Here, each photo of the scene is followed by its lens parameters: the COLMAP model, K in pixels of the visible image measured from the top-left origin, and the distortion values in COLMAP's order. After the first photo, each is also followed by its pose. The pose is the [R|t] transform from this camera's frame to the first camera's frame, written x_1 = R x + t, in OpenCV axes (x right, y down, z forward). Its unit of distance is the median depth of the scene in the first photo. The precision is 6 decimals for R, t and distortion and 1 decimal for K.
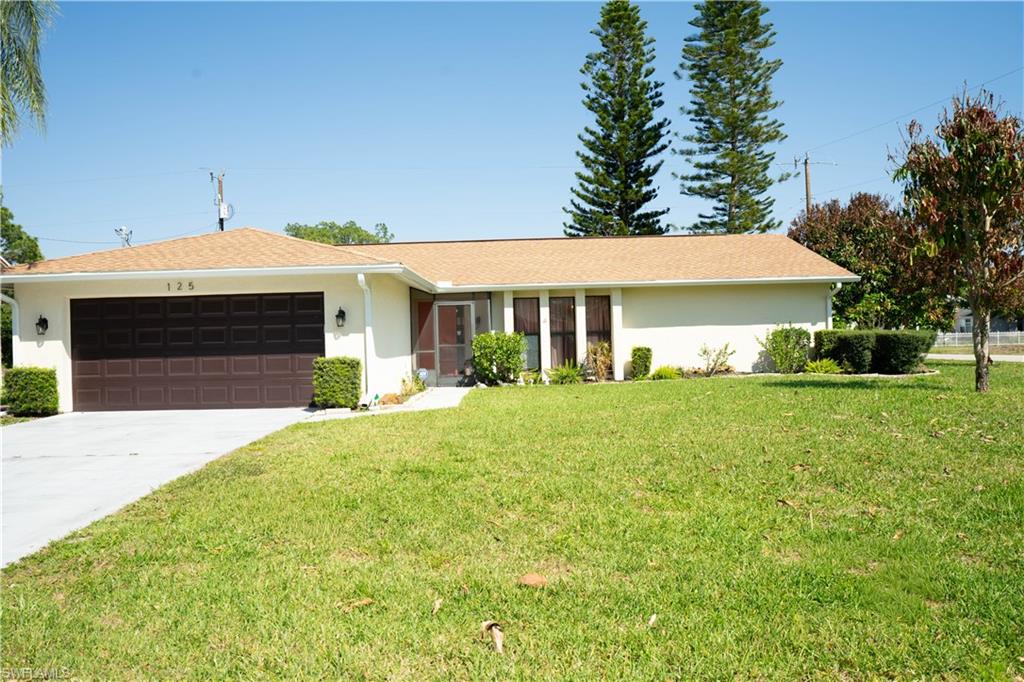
lens RADIAL K [[807.8, 0, 512.1], [0, 807.8, 342.2], [0, 0, 1]] dist [-0.046783, 0.006670]
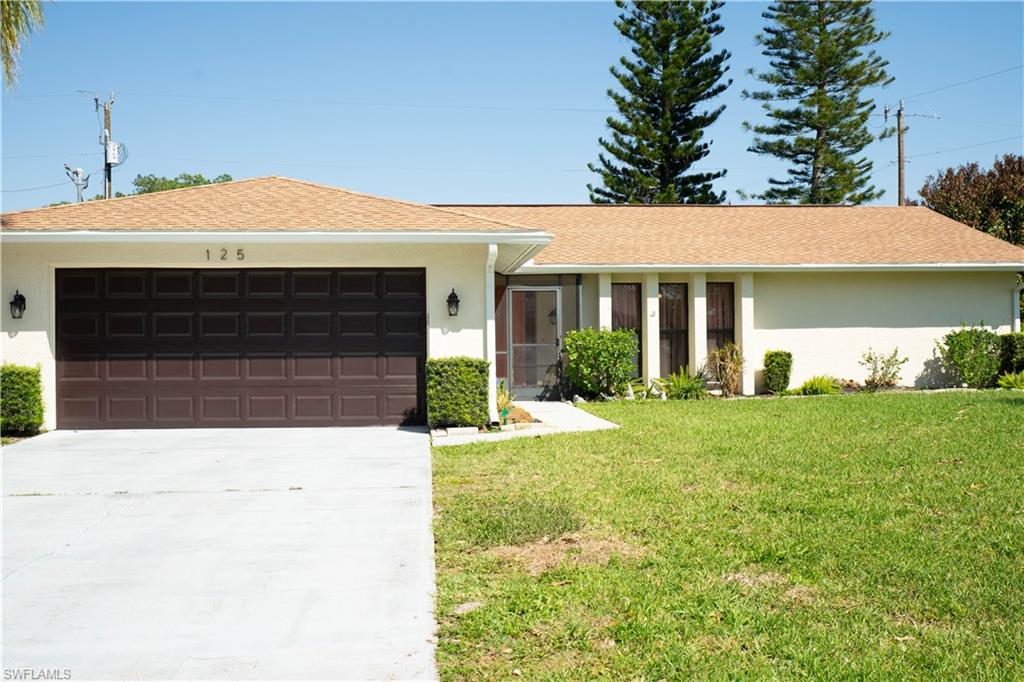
lens RADIAL K [[1078.2, 0, 511.9], [0, 1078.2, 339.4], [0, 0, 1]] dist [0.018664, 0.000000]
pose [[0.996316, 0.018447, 0.083749, -0.171084], [-0.018028, 0.999821, -0.005749, 0.004702], [-0.083840, 0.004218, 0.996470, 0.015047]]
